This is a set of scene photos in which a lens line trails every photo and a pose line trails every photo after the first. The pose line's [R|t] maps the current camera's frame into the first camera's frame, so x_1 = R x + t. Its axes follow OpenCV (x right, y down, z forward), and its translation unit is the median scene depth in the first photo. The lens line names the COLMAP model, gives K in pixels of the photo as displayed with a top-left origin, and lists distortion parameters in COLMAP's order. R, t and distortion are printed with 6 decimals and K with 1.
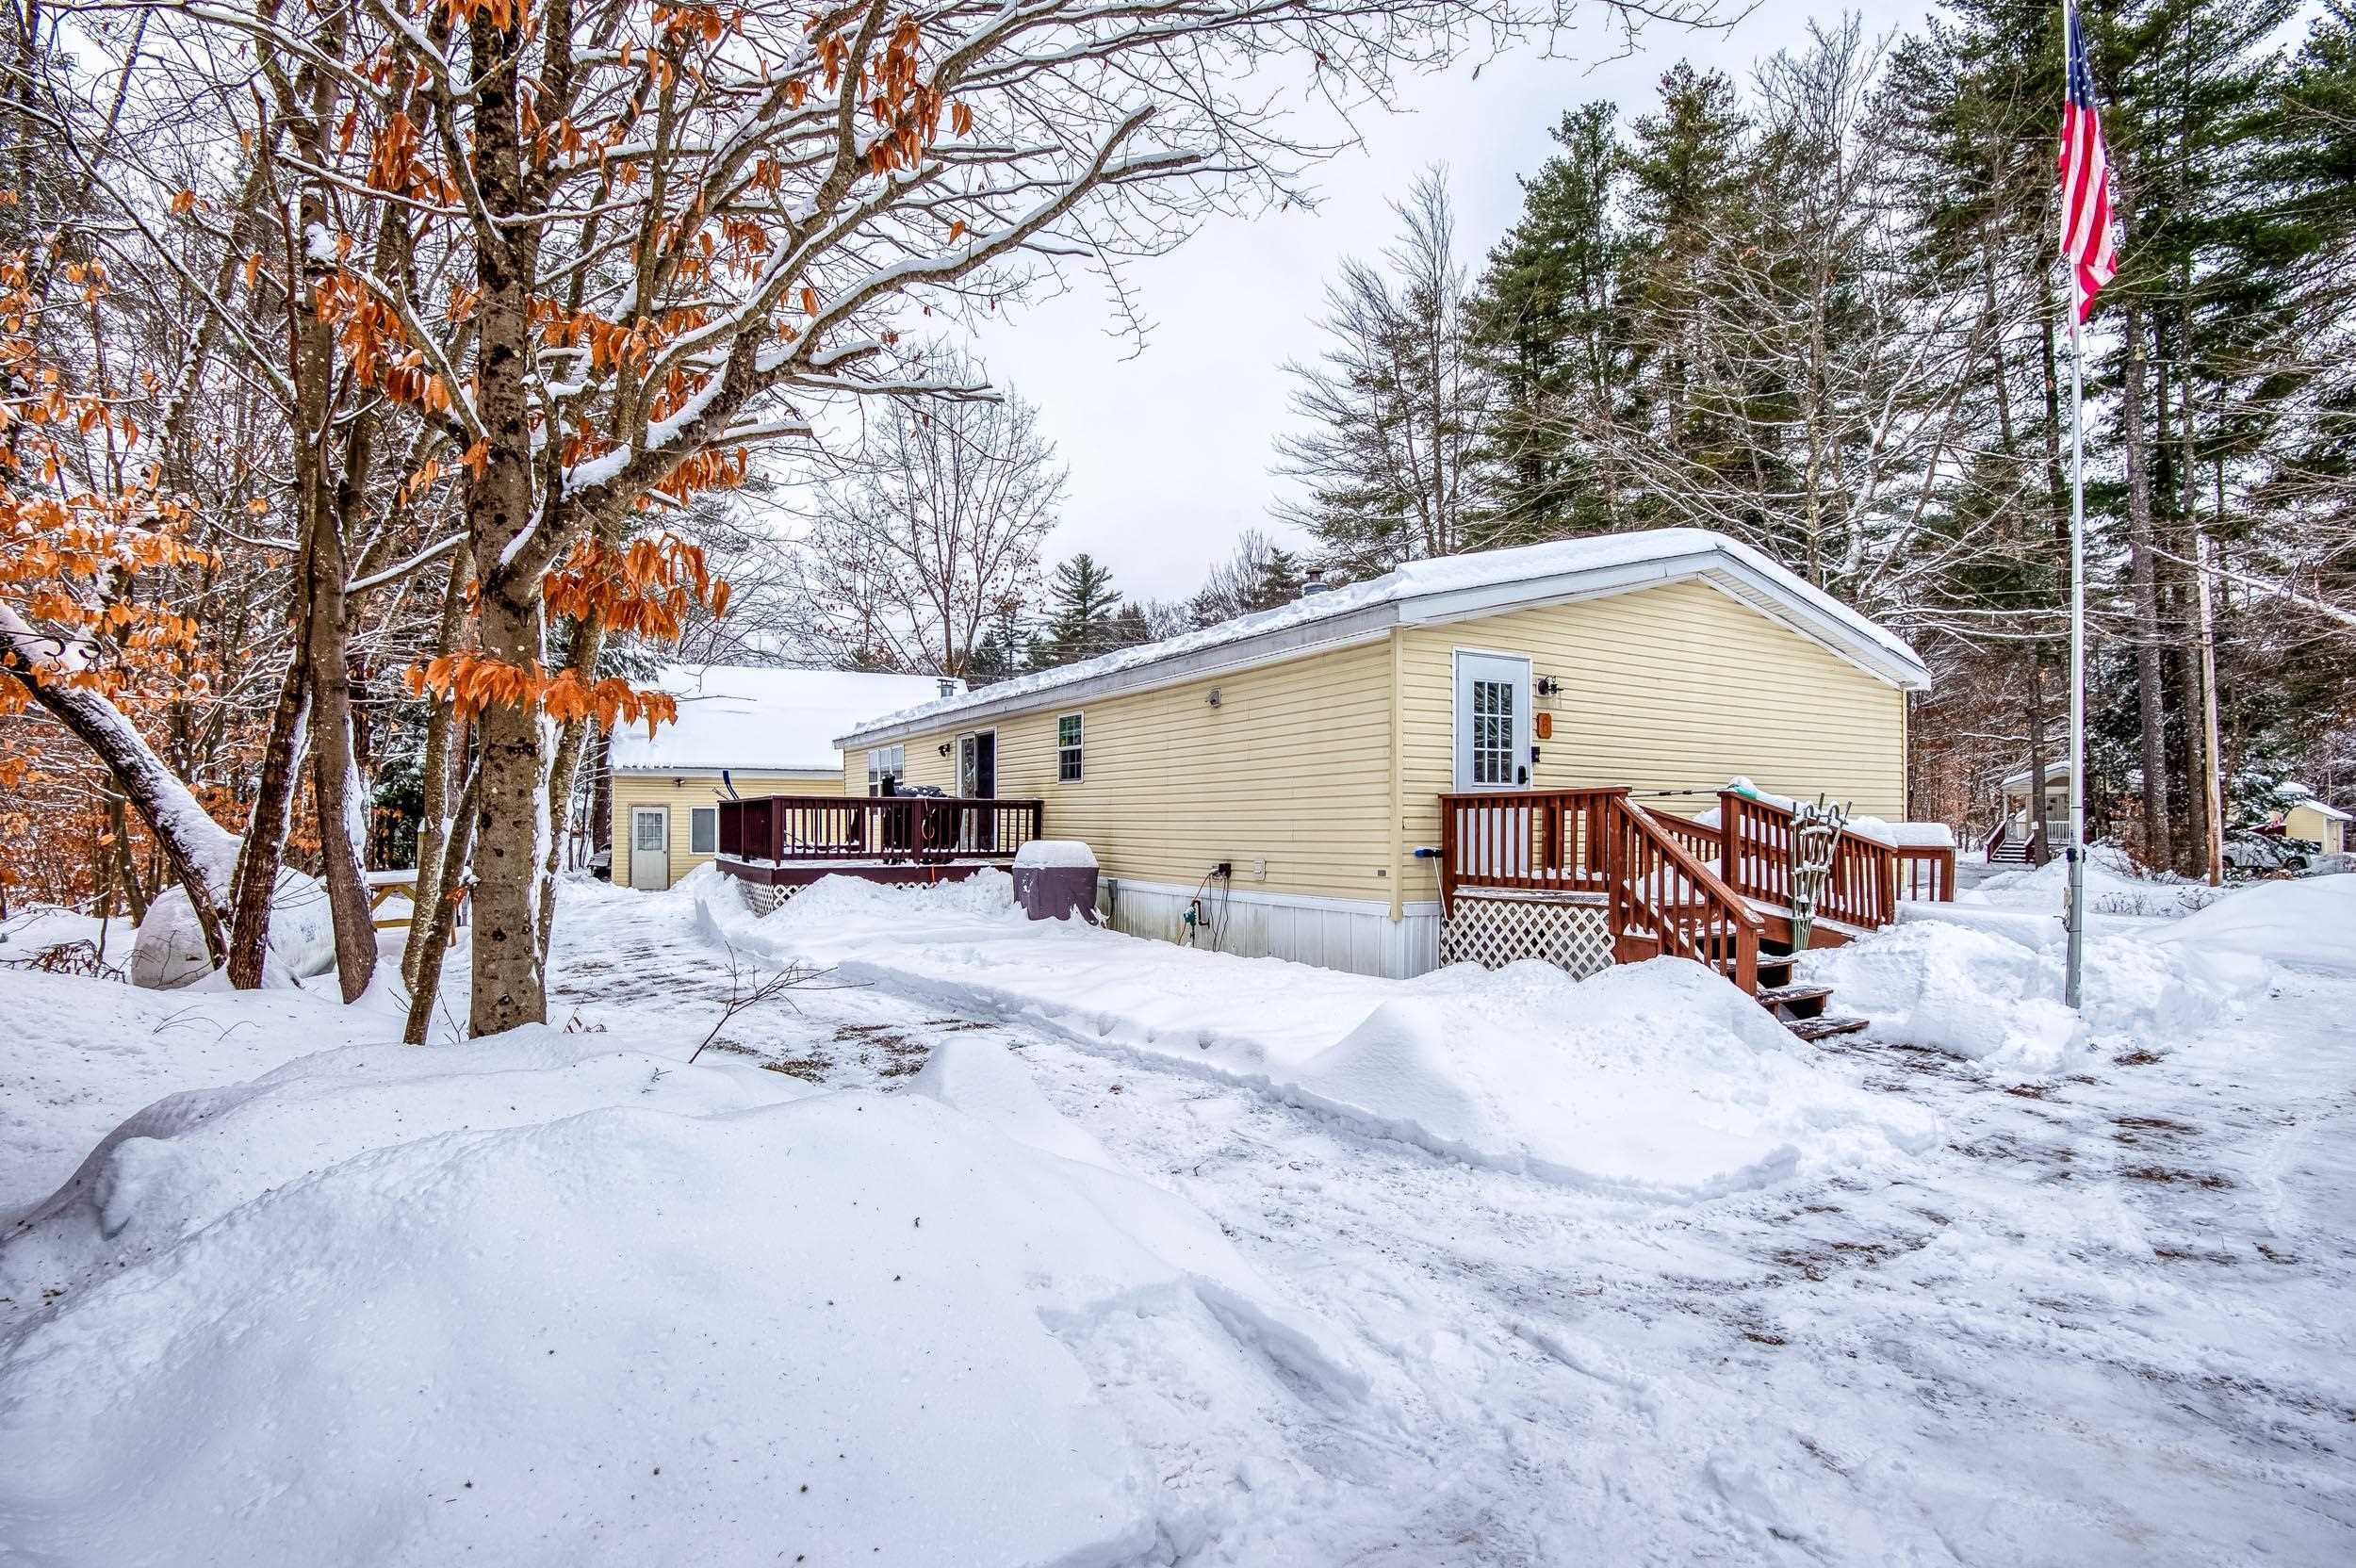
lens RADIAL K [[1155.6, 0, 1181.5], [0, 1155.6, 793.0], [0, 0, 1]] dist [-0.010170, -0.023661]
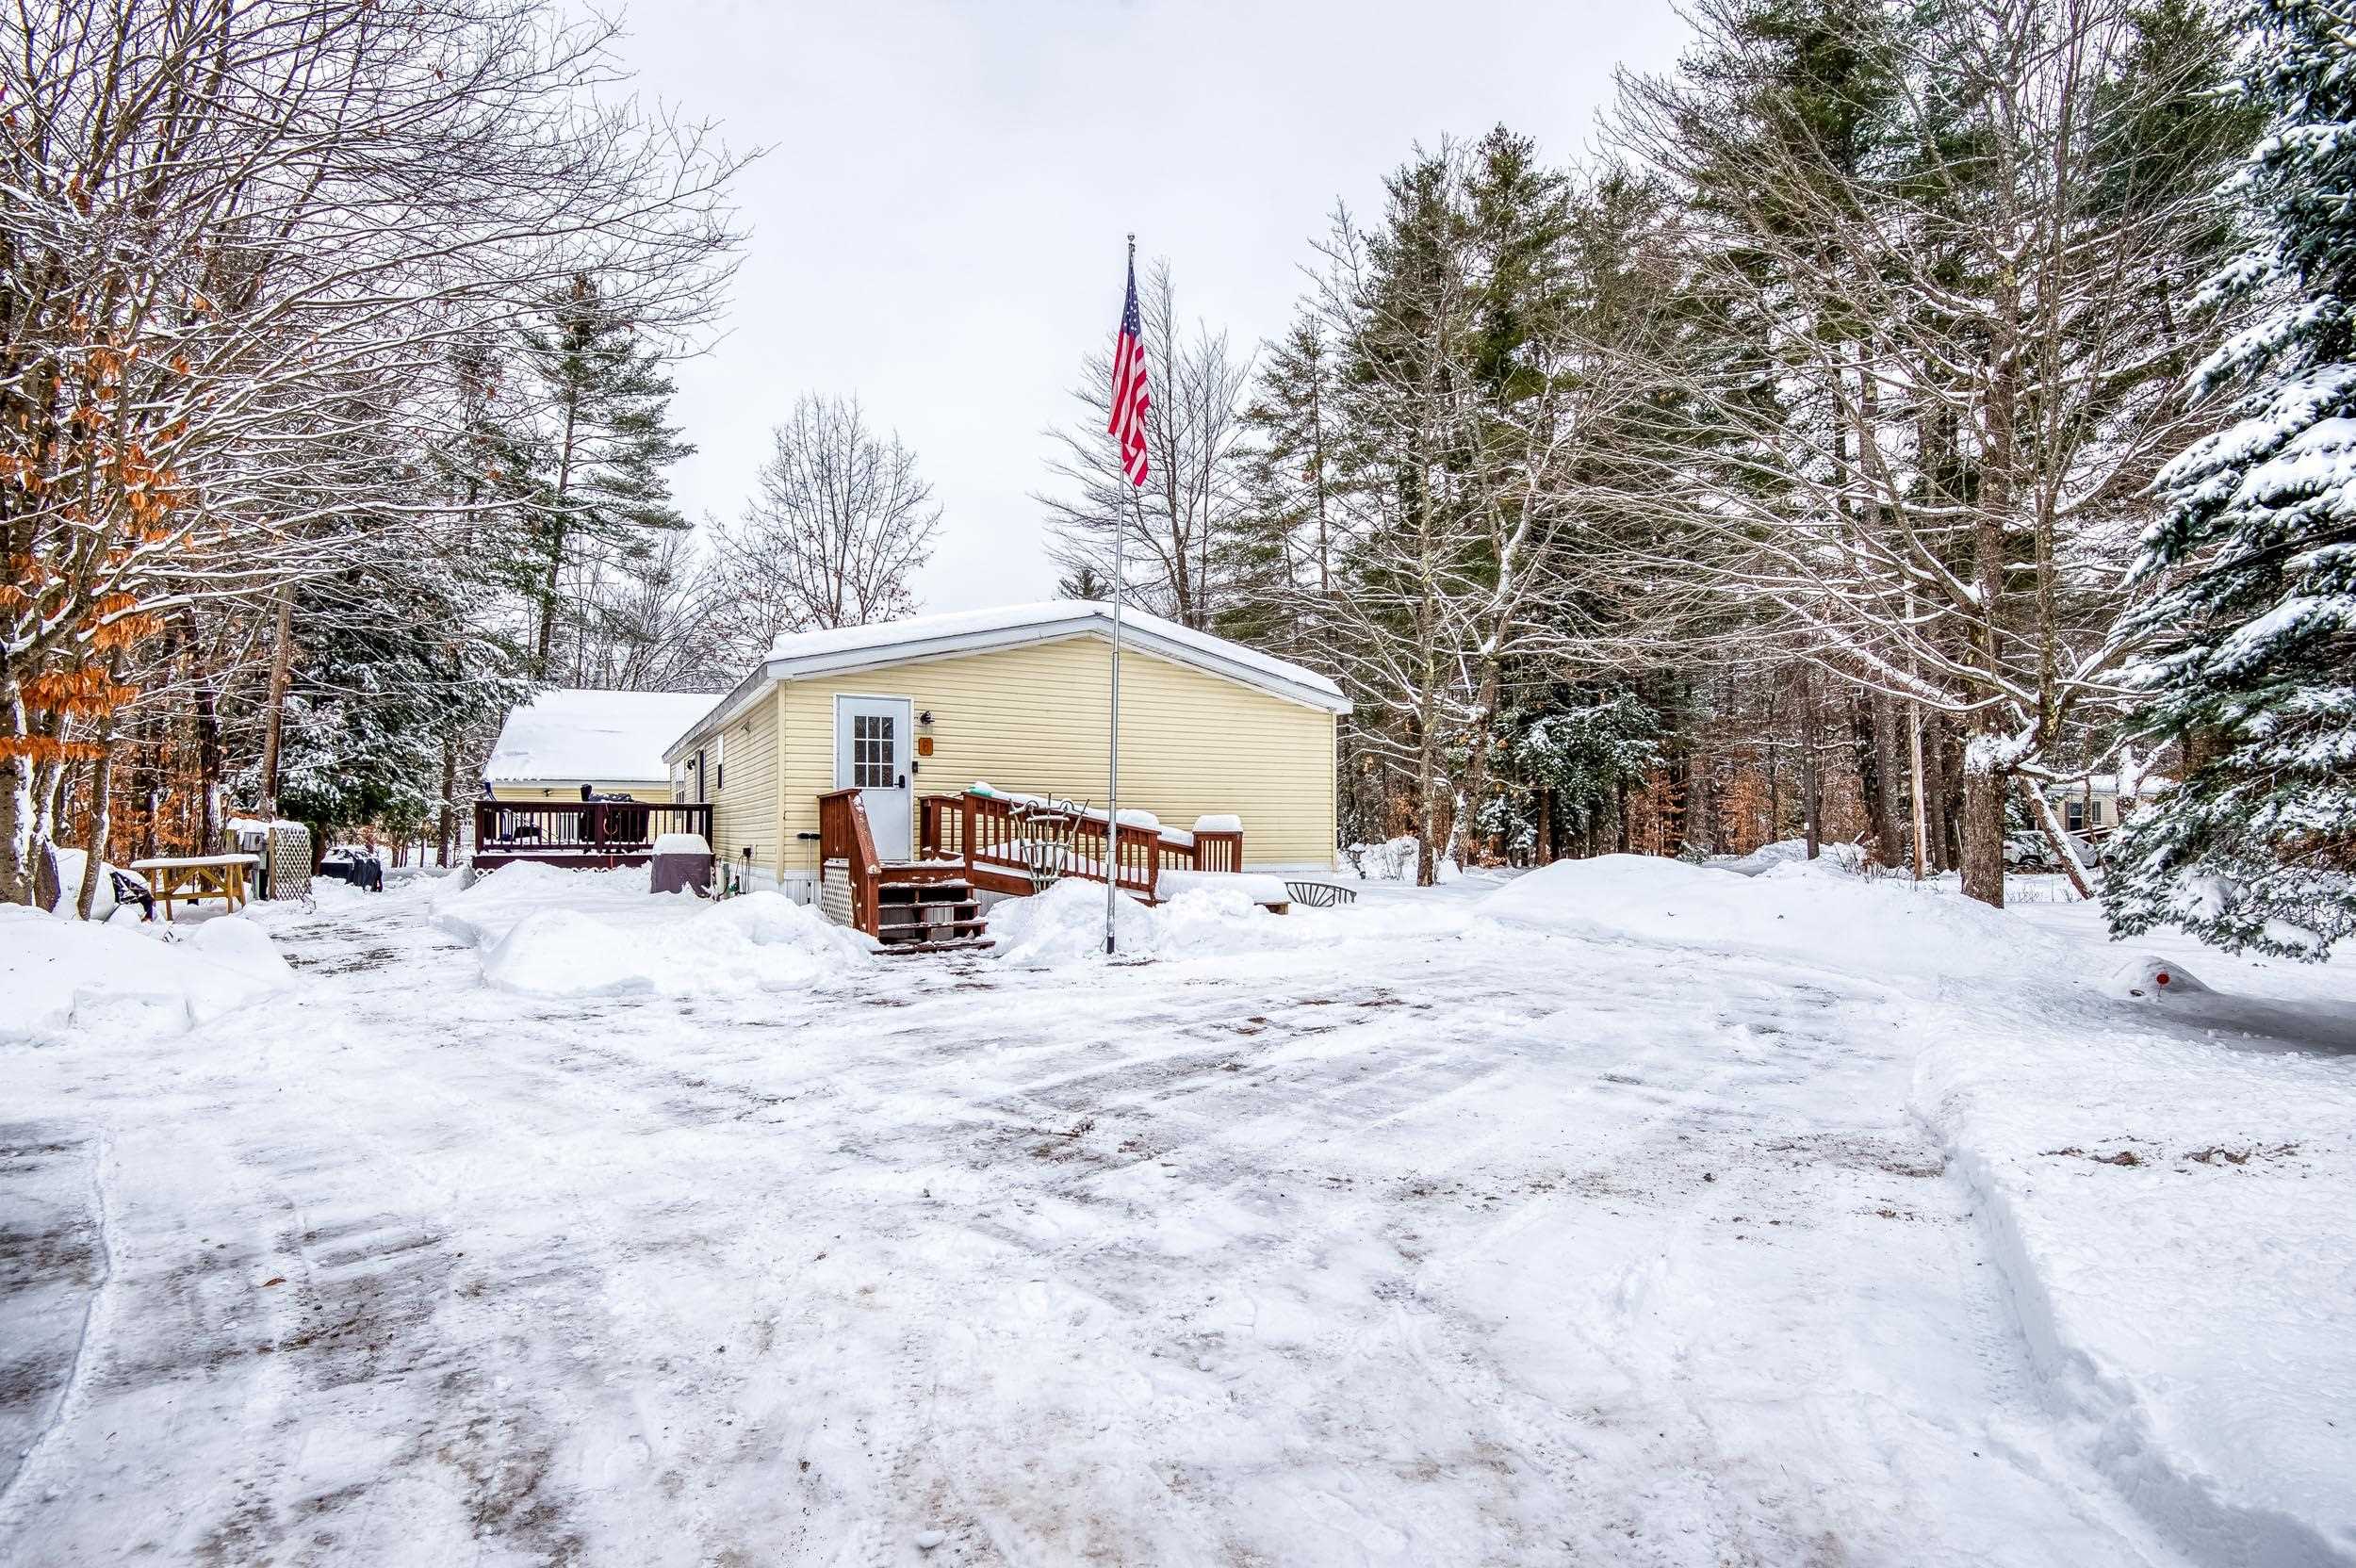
lens RADIAL K [[1155.6, 0, 1181.5], [0, 1155.6, 793.0], [0, 0, 1]] dist [-0.010170, -0.023661]
pose [[0.999495, -0.005128, -0.031351, 0.635802], [0.004863, 0.999952, -0.008518, 0.011017], [0.031393, 0.008361, 0.999472, -0.375097]]
